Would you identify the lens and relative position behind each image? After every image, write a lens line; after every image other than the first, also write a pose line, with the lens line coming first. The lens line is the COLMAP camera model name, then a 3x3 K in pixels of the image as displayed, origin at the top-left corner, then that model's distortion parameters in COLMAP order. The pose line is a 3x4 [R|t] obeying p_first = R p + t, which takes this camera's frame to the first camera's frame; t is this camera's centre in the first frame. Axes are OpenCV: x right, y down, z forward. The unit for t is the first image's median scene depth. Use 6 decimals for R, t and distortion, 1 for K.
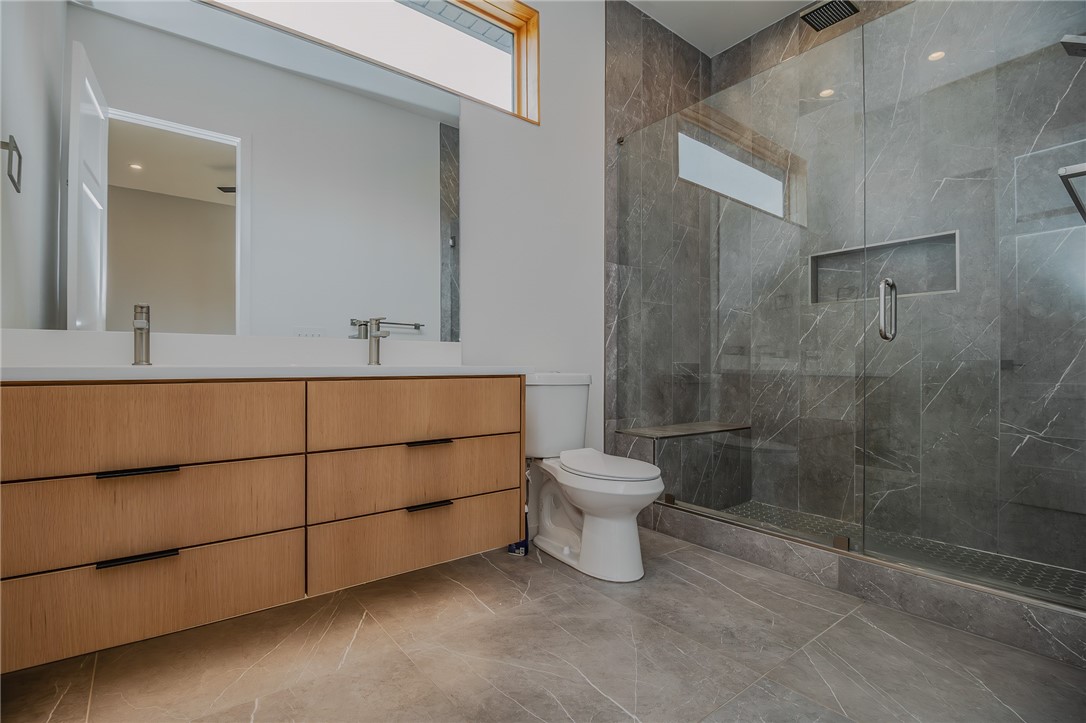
lens RADIAL K [[510.8, 0, 547.2], [0, 510.8, 365.4], [0, 0, 1]] dist [-0.001766, -0.000575]
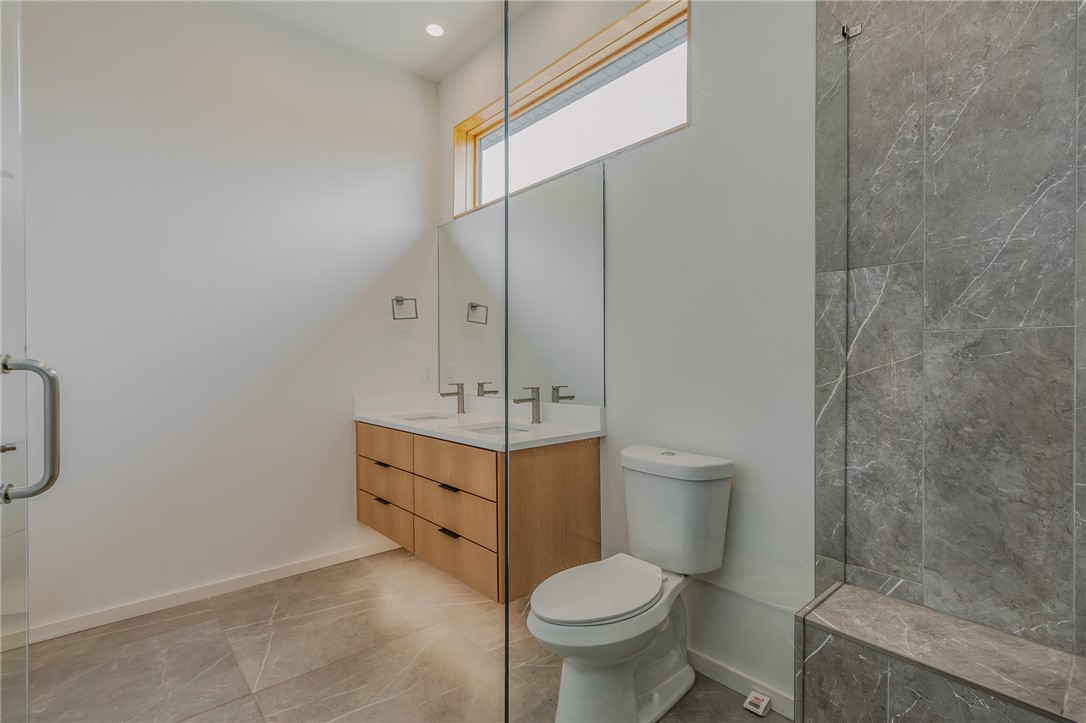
lens RADIAL K [[510.8, 0, 546.7], [0, 510.8, 362.1], [0, 0, 1]] dist [-0.001766, -0.000575]
pose [[0.045914, -0.002587, -0.998942, 0.653989], [0.006493, 0.999976, -0.002291, -0.104077], [0.998924, -0.006381, 0.045929, 0.668229]]
